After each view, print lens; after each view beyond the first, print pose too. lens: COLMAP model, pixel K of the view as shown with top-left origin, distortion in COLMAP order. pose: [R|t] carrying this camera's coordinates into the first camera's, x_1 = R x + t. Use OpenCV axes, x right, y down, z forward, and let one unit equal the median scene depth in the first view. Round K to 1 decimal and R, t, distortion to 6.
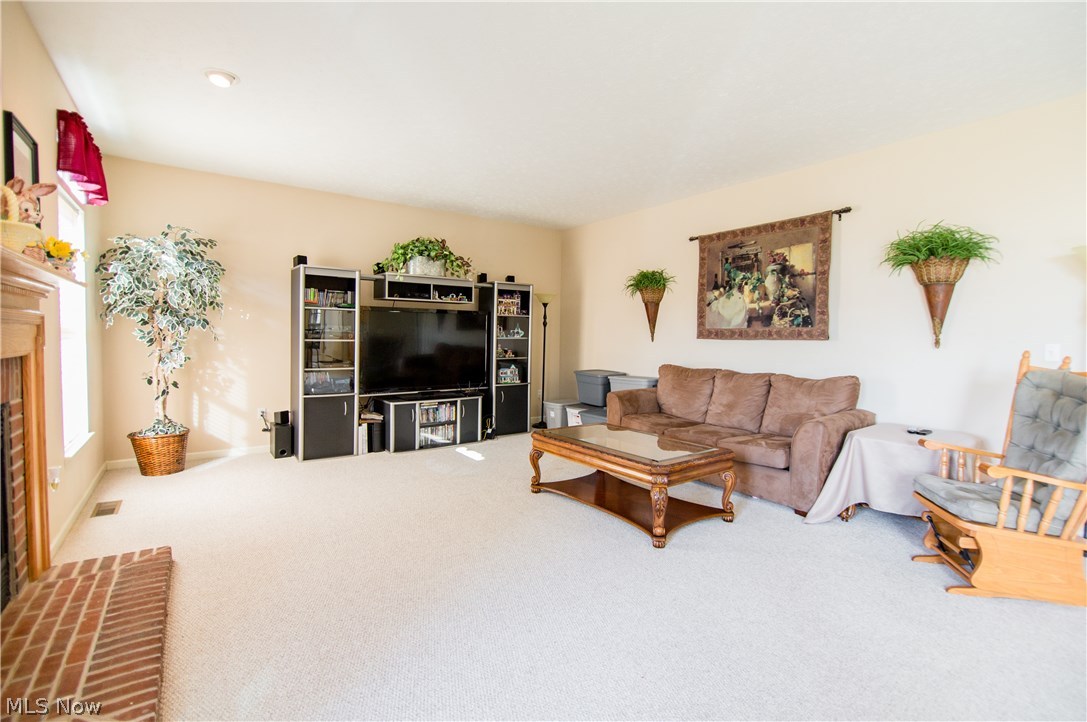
lens RADIAL K [[497.4, 0, 561.0], [0, 497.4, 342.3], [0, 0, 1]] dist [-0.008759, -0.000285]
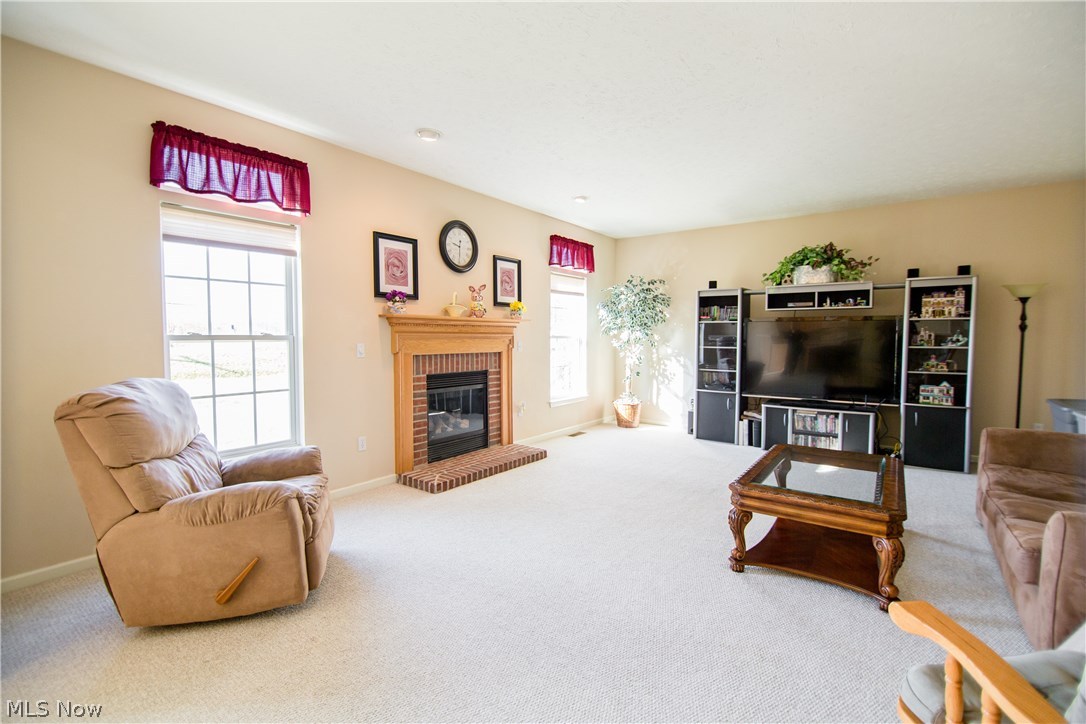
lens RADIAL K [[492.8, 0, 547.2], [0, 492.8, 360.2], [0, 0, 1]] dist [-0.008283, -0.000809]
pose [[0.286869, 0.035341, -0.957318, 0.524470], [-0.013137, 0.999370, 0.032957, -0.006374], [0.957880, 0.003122, 0.287153, 0.207559]]
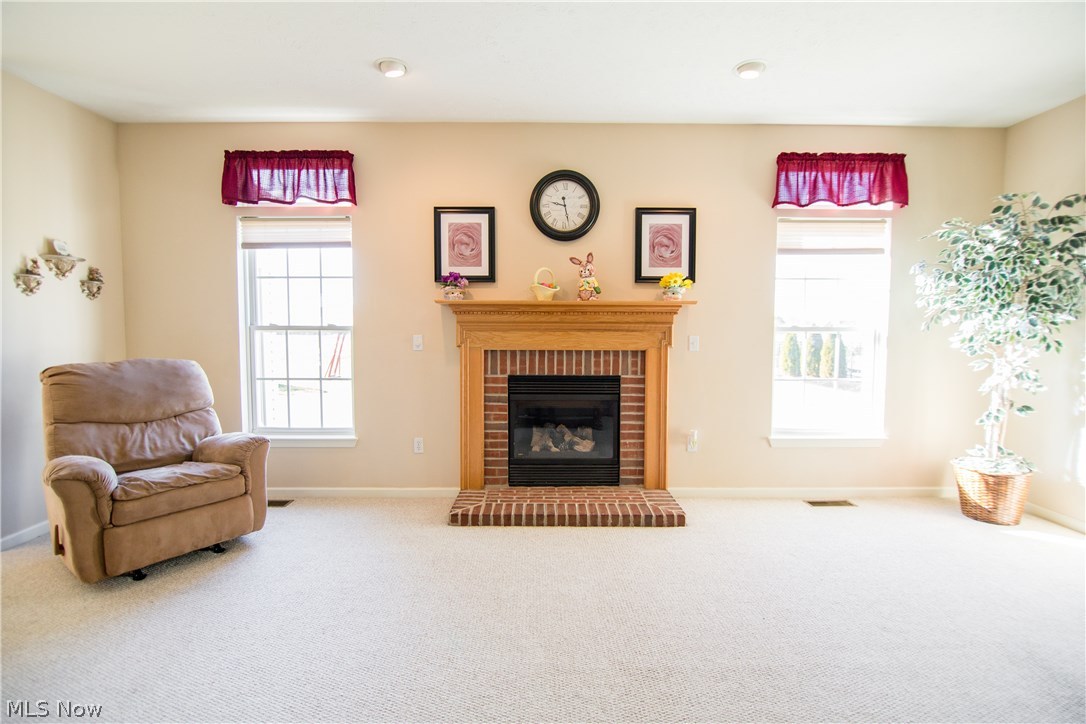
lens RADIAL K [[492.8, 0, 547.2], [0, 492.8, 360.2], [0, 0, 1]] dist [-0.008283, -0.000809]
pose [[-0.598914, 0.036032, -0.800003, 0.170632], [-0.021673, 0.997892, 0.061170, -0.013795], [0.800520, 0.053974, -0.596870, 0.687650]]
